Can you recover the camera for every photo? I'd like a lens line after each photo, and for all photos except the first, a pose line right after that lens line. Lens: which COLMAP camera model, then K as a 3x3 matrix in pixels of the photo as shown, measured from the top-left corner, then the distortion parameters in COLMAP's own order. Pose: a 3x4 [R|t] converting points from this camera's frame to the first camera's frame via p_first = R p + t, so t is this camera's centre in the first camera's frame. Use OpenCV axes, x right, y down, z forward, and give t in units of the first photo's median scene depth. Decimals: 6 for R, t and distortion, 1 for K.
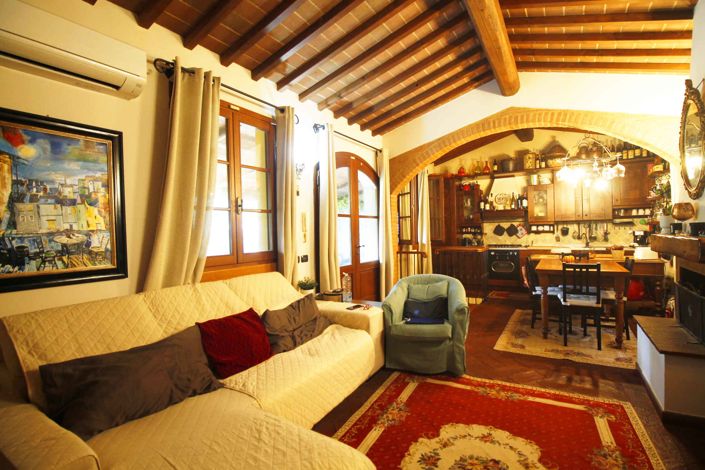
lens RADIAL K [[336.6, 0, 355.0], [0, 336.6, 232.8], [0, 0, 1]] dist [-0.000458, -0.000016]
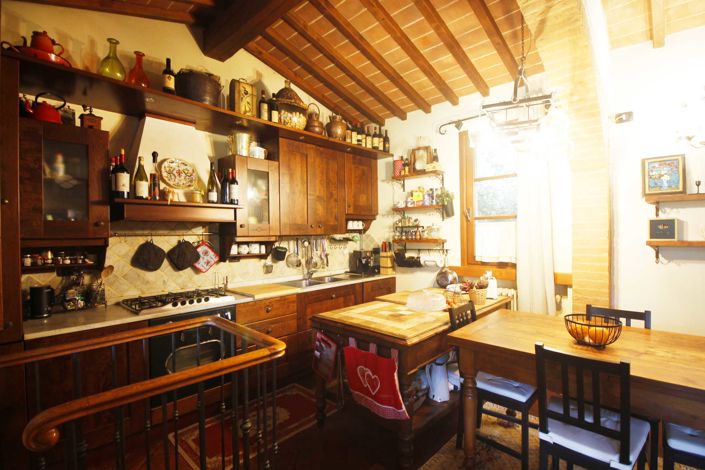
lens RADIAL K [[336.6, 0, 355.0], [0, 336.6, 232.8], [0, 0, 1]] dist [-0.000458, -0.000016]
pose [[0.195942, 0.022723, 0.980352, 0.107706], [0.017171, 0.999499, -0.026599, -0.021229], [-0.980465, 0.022046, 0.195454, 0.737972]]
